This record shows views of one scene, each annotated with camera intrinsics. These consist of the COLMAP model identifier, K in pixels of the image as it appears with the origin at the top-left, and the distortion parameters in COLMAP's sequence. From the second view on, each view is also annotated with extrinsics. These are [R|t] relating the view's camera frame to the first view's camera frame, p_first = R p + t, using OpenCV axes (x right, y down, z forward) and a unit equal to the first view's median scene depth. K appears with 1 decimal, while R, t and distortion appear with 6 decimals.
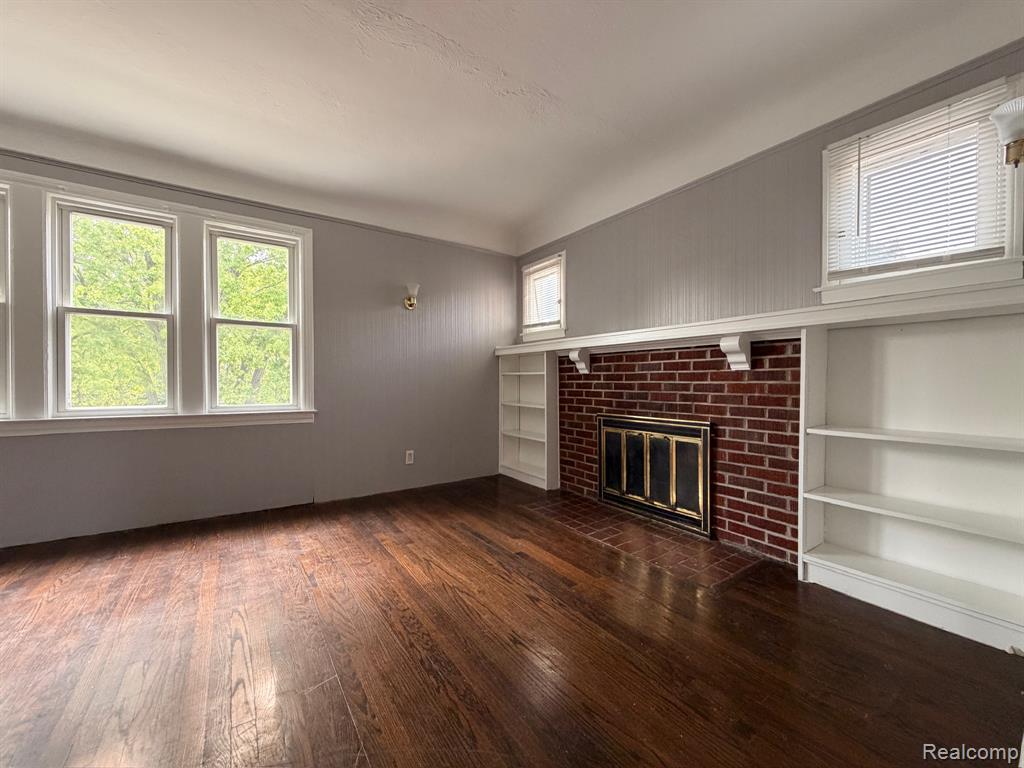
lens RADIAL K [[410.0, 0, 510.7], [0, 410.0, 384.6], [0, 0, 1]] dist [-0.000693, 0.000023]
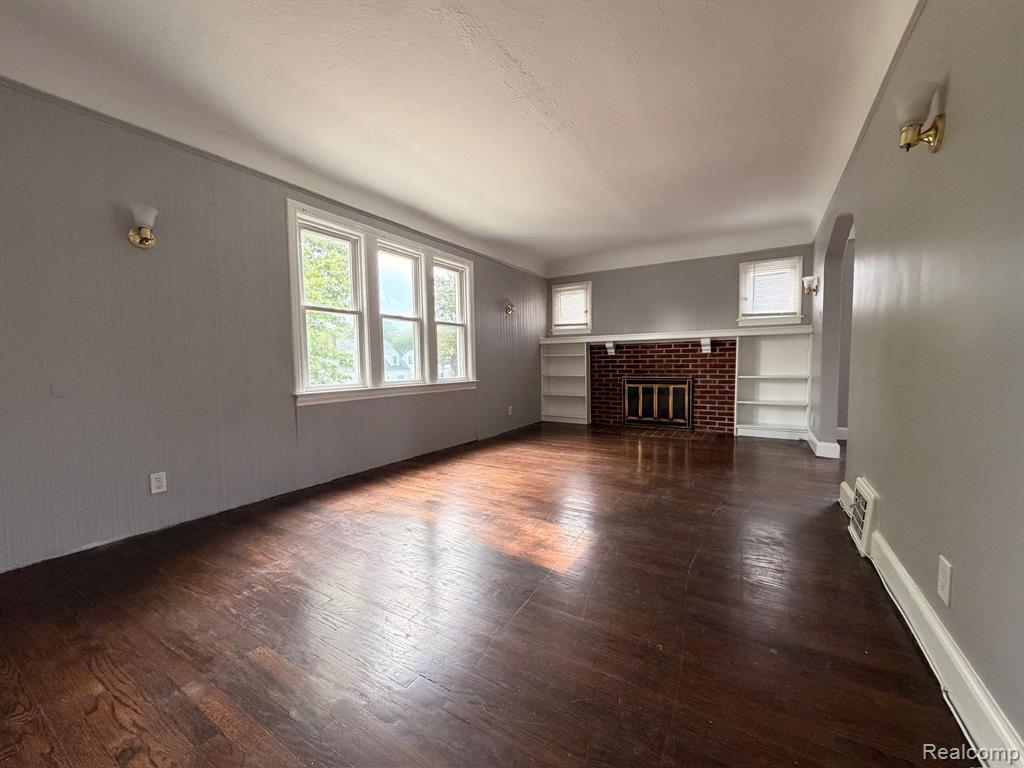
lens RADIAL K [[410.0, 0, 511.2], [0, 410.0, 385.1], [0, 0, 1]] dist [-0.000693, 0.000023]
pose [[0.910001, -0.034894, 0.413136, -1.190569], [0.017423, 0.998790, 0.045983, 0.016607], [-0.414240, -0.034646, 0.909508, -0.542749]]
